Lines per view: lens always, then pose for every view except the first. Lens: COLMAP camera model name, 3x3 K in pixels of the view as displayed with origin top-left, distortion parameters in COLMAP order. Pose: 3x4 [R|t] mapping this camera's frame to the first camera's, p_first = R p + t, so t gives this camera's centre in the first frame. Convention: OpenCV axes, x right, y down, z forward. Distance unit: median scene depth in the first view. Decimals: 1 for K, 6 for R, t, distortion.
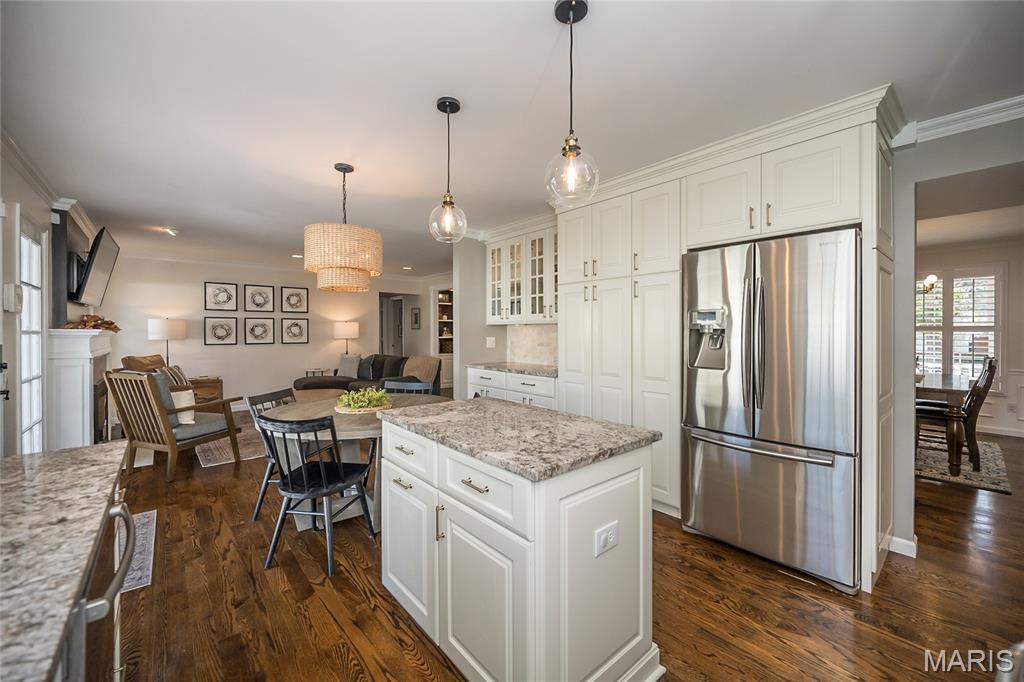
lens RADIAL K [[405.1, 0, 510.3], [0, 405.1, 333.3], [0, 0, 1]] dist [0.000045, -0.000183]
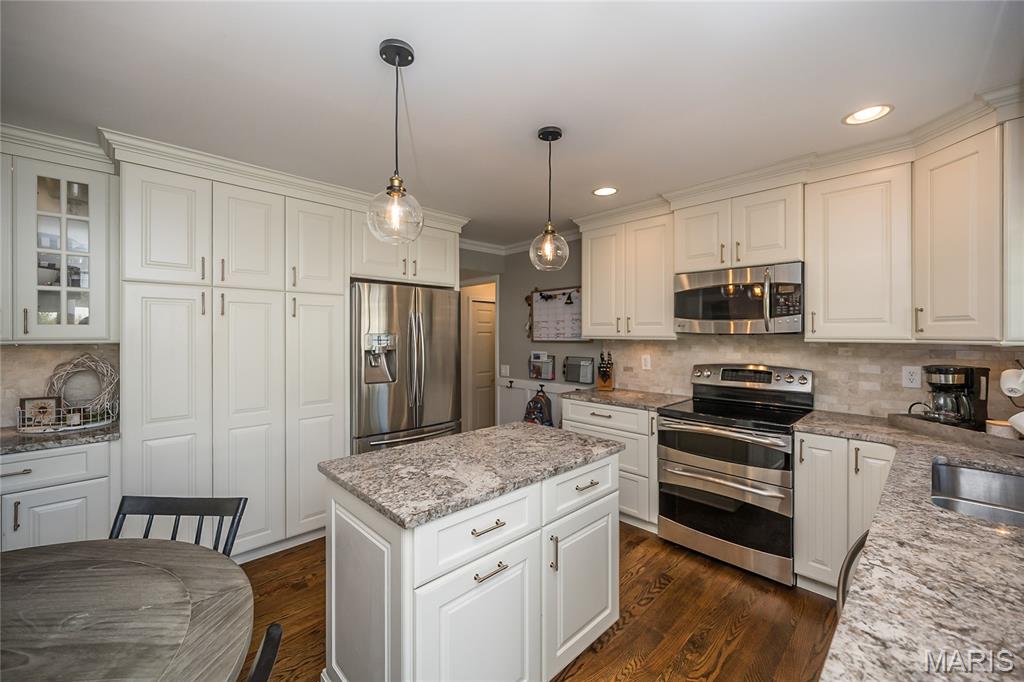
lens RADIAL K [[405.1, 0, 518.4], [0, 405.1, 336.6], [0, 0, 1]] dist [0.000045, -0.000183]
pose [[-0.068163, -0.002642, 0.997671, -1.330421], [0.006145, 0.999976, 0.003068, -0.086951], [-0.997655, 0.006340, -0.068145, 1.319198]]
